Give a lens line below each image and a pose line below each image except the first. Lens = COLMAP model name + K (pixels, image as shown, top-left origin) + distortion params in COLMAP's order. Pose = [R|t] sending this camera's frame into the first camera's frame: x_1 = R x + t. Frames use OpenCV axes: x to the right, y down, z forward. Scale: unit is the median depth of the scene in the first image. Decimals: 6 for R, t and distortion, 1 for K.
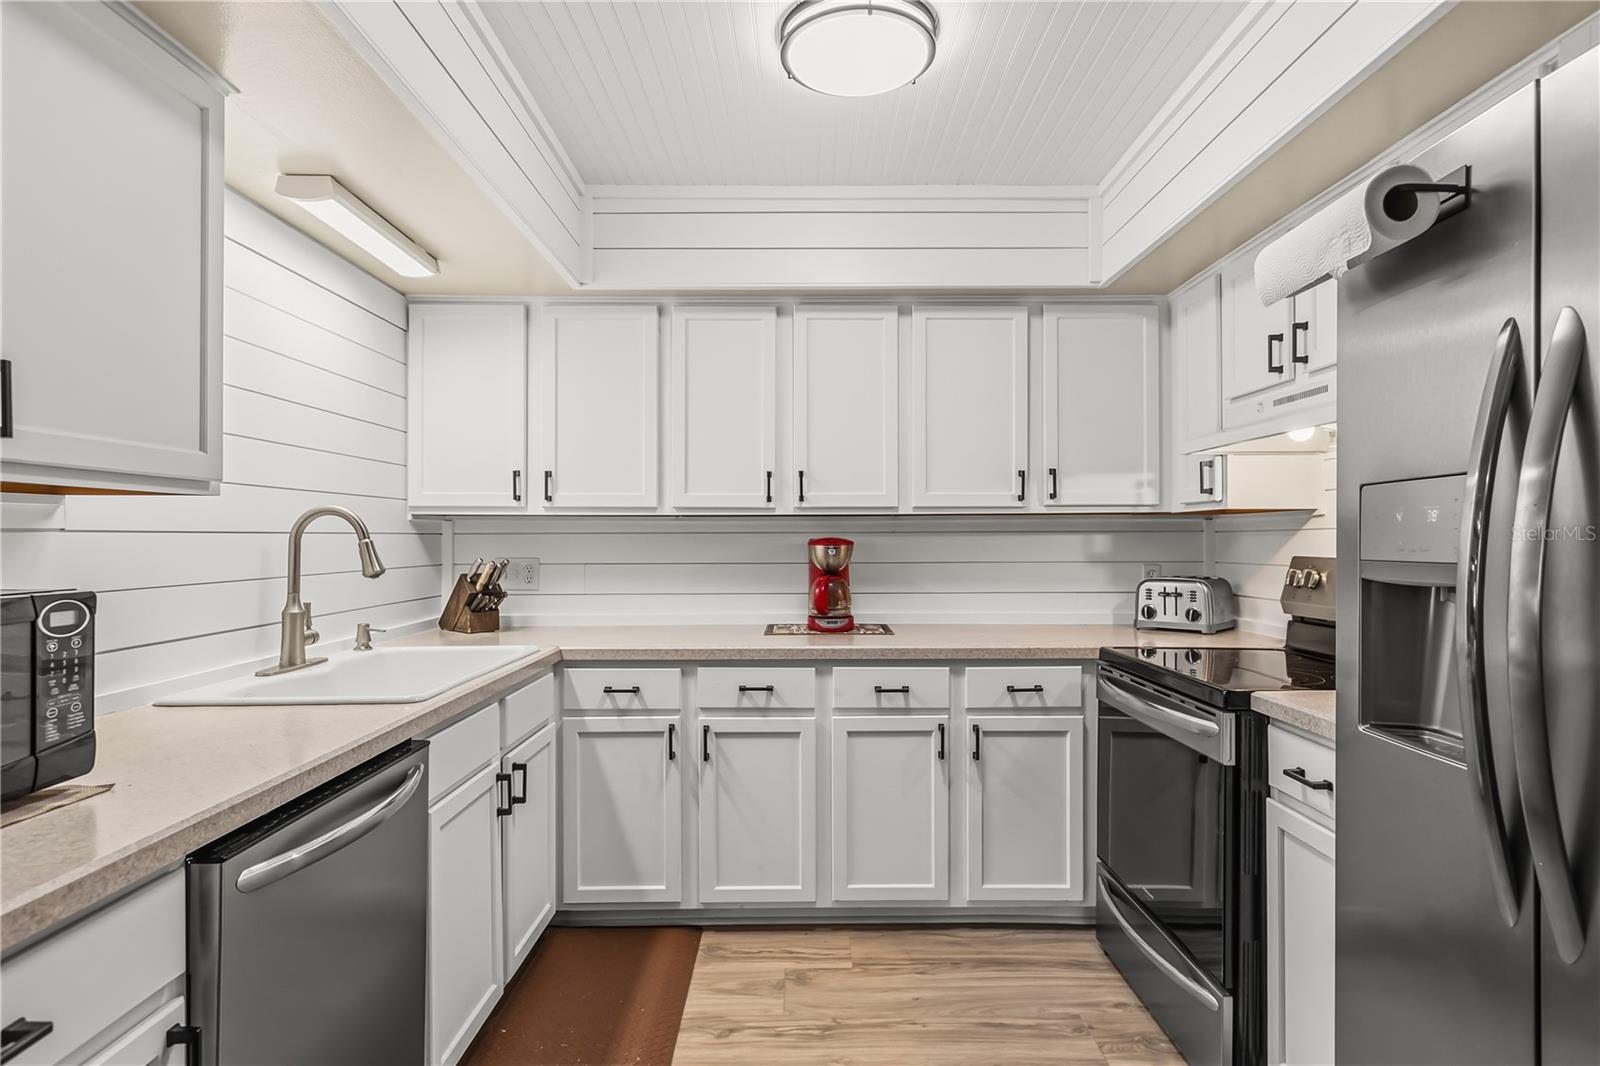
lens RADIAL K [[831.4, 0, 803.5], [0, 831.4, 536.5], [0, 0, 1]] dist [0.000332, -0.000318]
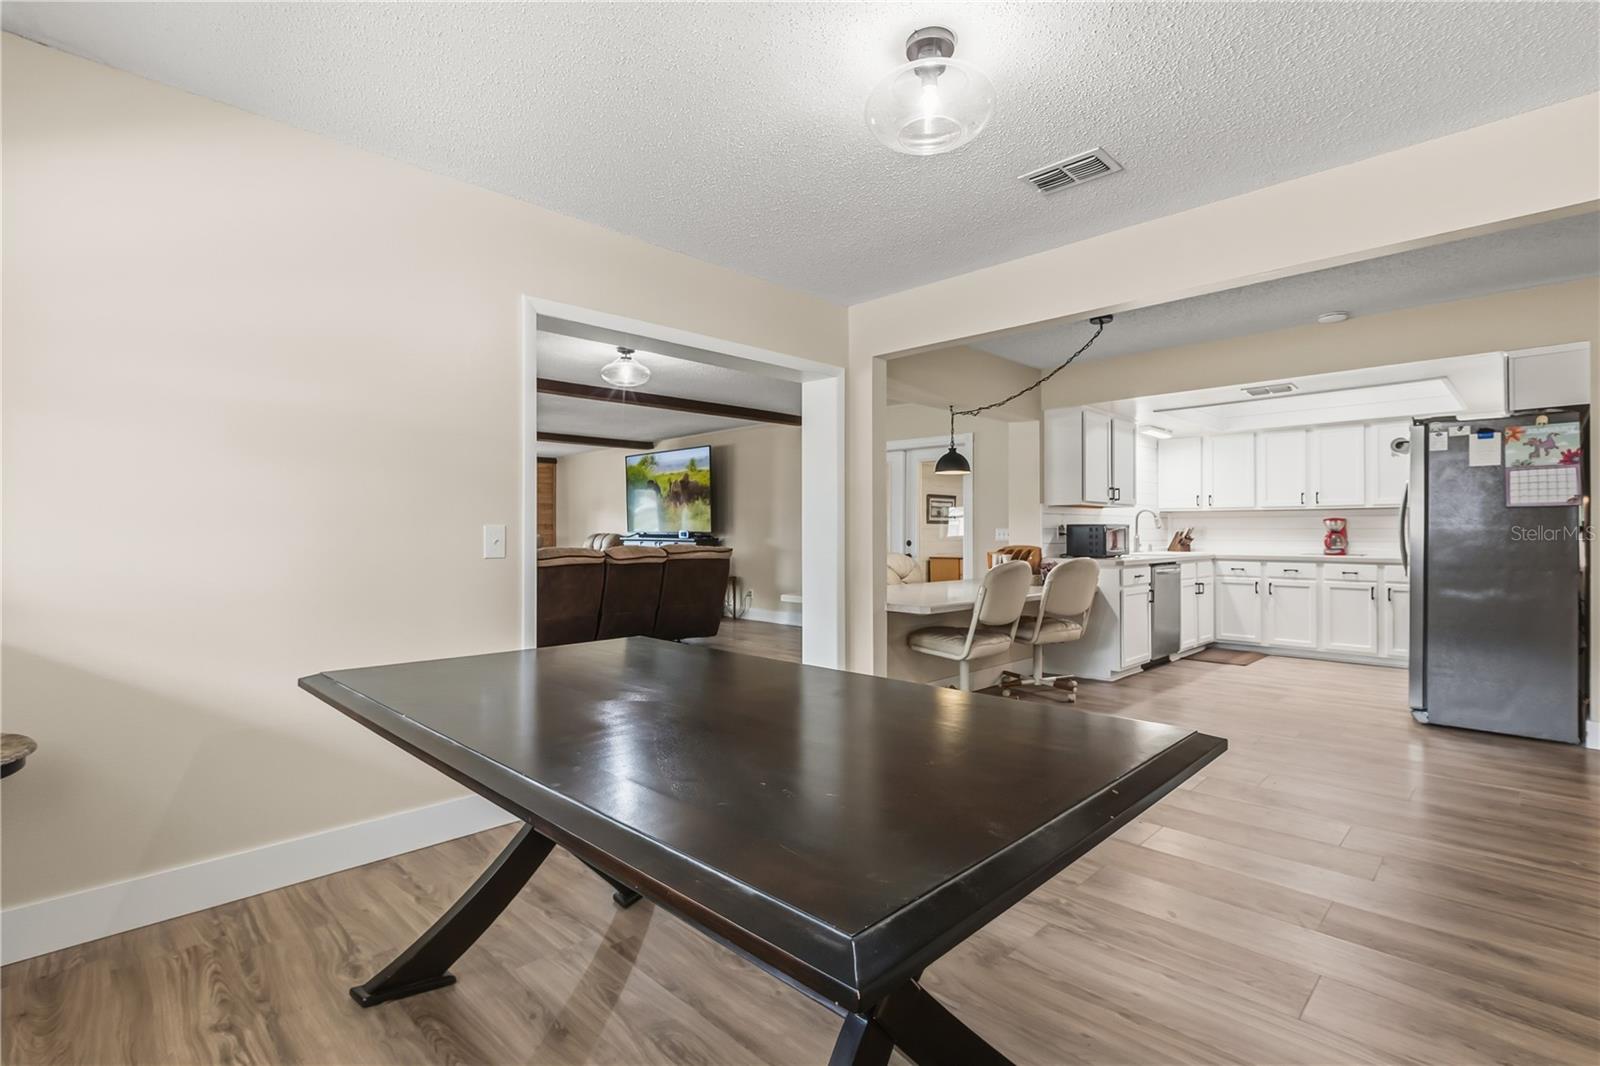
lens RADIAL K [[751.4, 0, 786.9], [0, 751.4, 521.6], [0, 0, 1]] dist [0.007564, -0.002936]
pose [[0.693009, -0.007892, -0.720886, 0.604613], [-0.001995, 0.999915, -0.012865, 0.052616], [0.720927, 0.010354, 0.692934, -2.020956]]
